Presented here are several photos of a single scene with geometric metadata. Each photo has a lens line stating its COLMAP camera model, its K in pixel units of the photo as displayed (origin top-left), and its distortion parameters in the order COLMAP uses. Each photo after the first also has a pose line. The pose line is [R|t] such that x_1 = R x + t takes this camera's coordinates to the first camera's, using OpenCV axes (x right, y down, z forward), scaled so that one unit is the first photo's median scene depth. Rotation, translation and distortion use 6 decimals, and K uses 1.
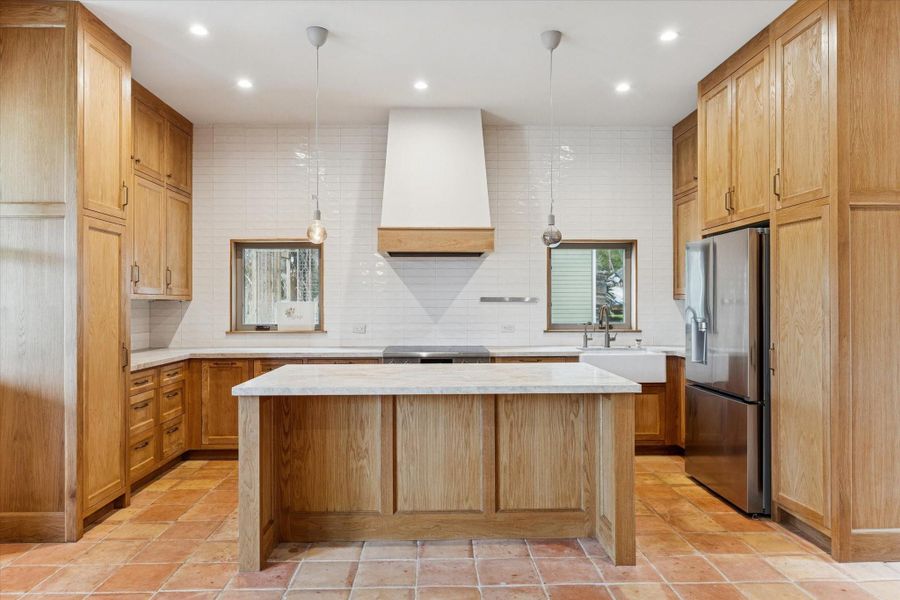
lens RADIAL K [[602.2, 0, 450.4], [0, 602.2, 304.6], [0, 0, 1]] dist [0.003160, -0.004219]
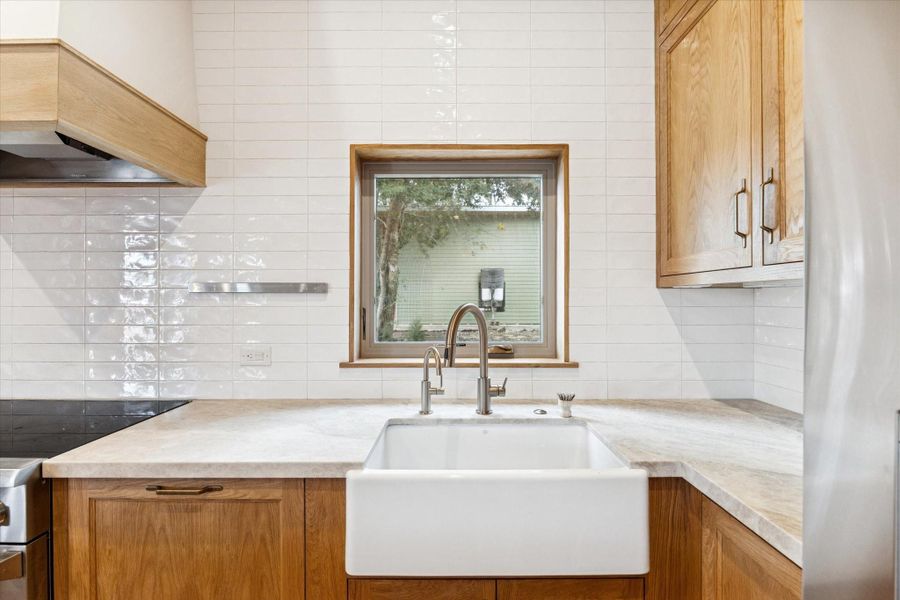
lens RADIAL K [[432.4, 0, 453.8], [0, 432.4, 296.5], [0, 0, 1]] dist [-0.008023, 0.000016]
pose [[0.999419, 0.000309, -0.034089, 0.311481], [-0.000532, 0.999979, -0.006517, -0.000655], [0.034086, 0.006531, 0.999398, 0.904038]]
